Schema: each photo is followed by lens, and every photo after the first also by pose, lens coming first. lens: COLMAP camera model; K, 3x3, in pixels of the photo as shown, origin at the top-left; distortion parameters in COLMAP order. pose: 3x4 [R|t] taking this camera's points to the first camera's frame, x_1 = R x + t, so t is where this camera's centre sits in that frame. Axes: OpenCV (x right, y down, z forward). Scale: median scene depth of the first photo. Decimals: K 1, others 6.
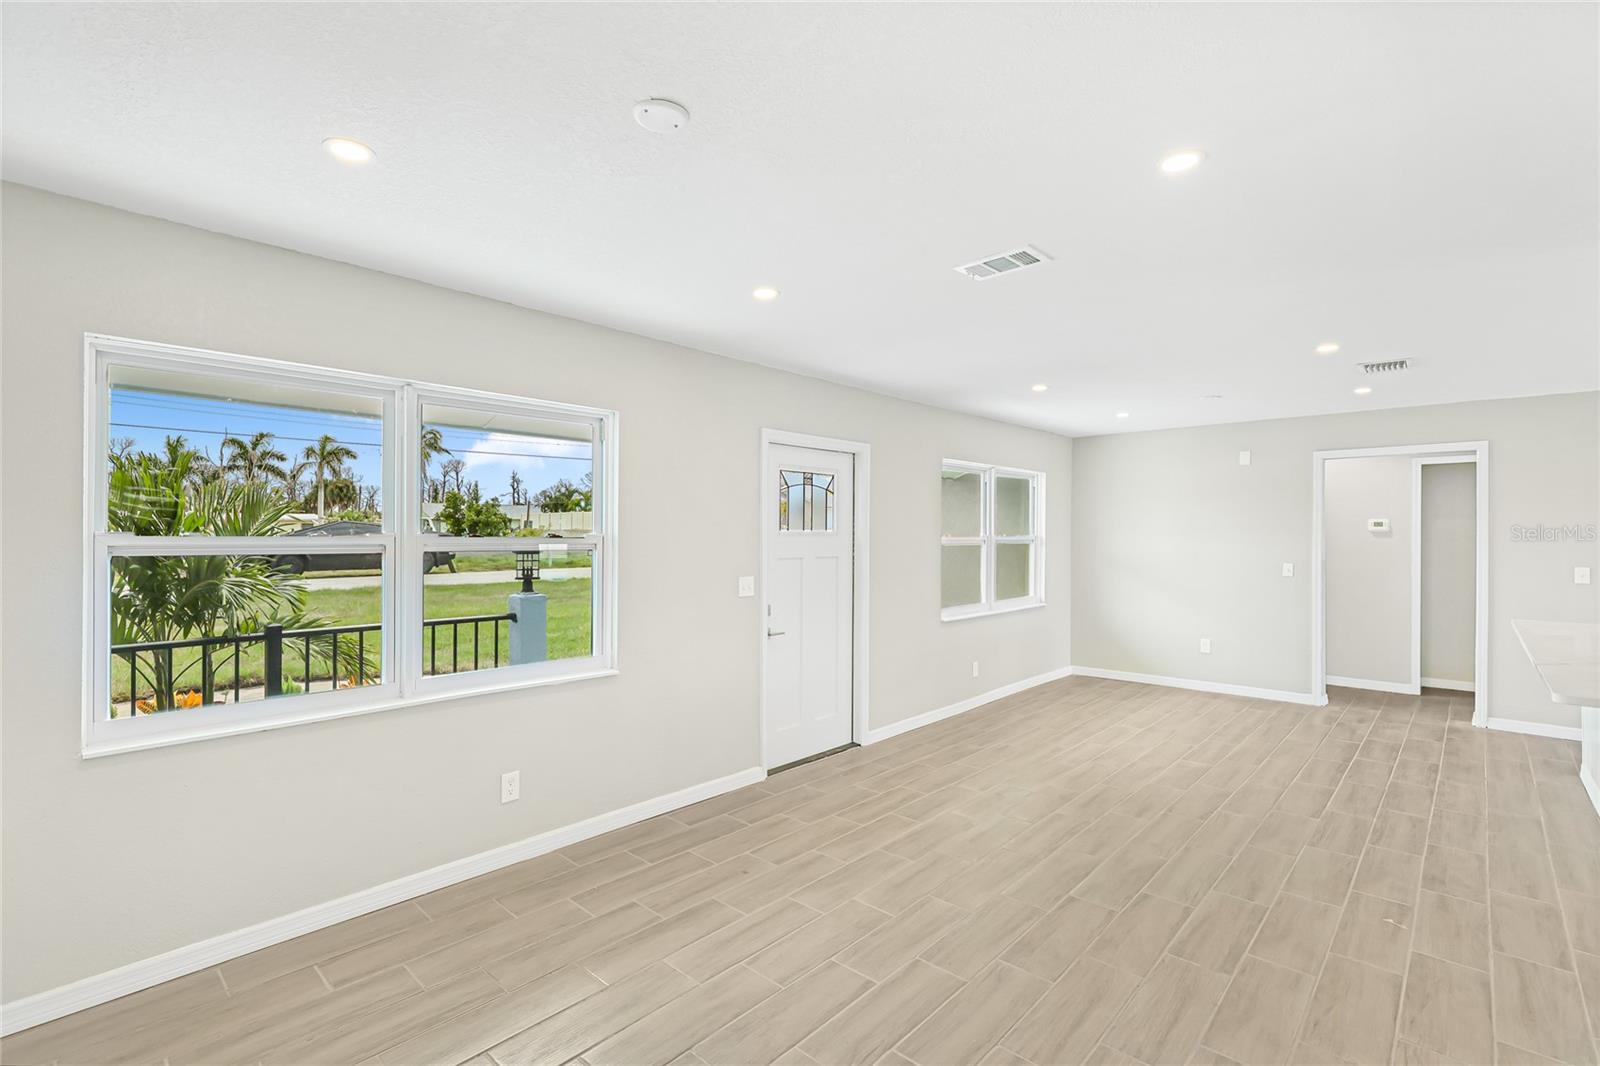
lens RADIAL K [[717.7, 0, 791.7], [0, 717.7, 531.1], [0, 0, 1]] dist [-0.002522, -0.000639]
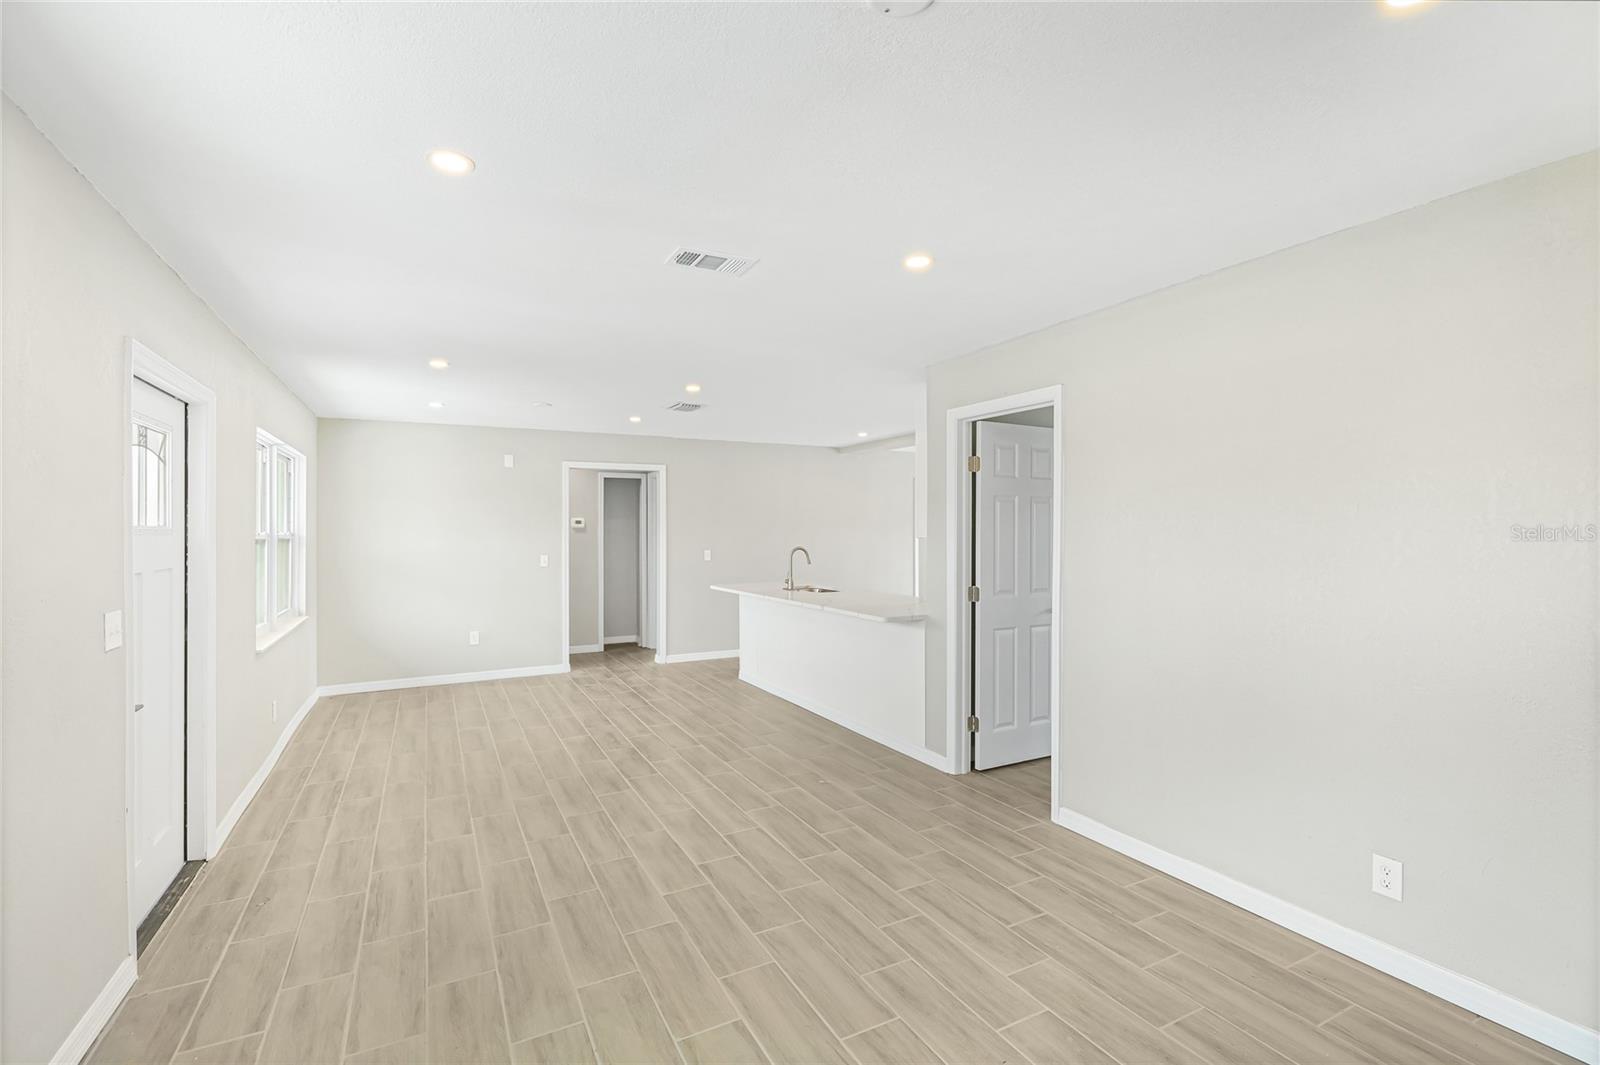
lens RADIAL K [[717.7, 0, 791.8], [0, 717.7, 539.2], [0, 0, 1]] dist [-0.002522, -0.000639]
pose [[0.330554, -0.014760, 0.943671, -0.364183], [0.000163, 0.999879, 0.015582, 0.001051], [-0.943787, -0.004997, 0.330517, 0.323514]]
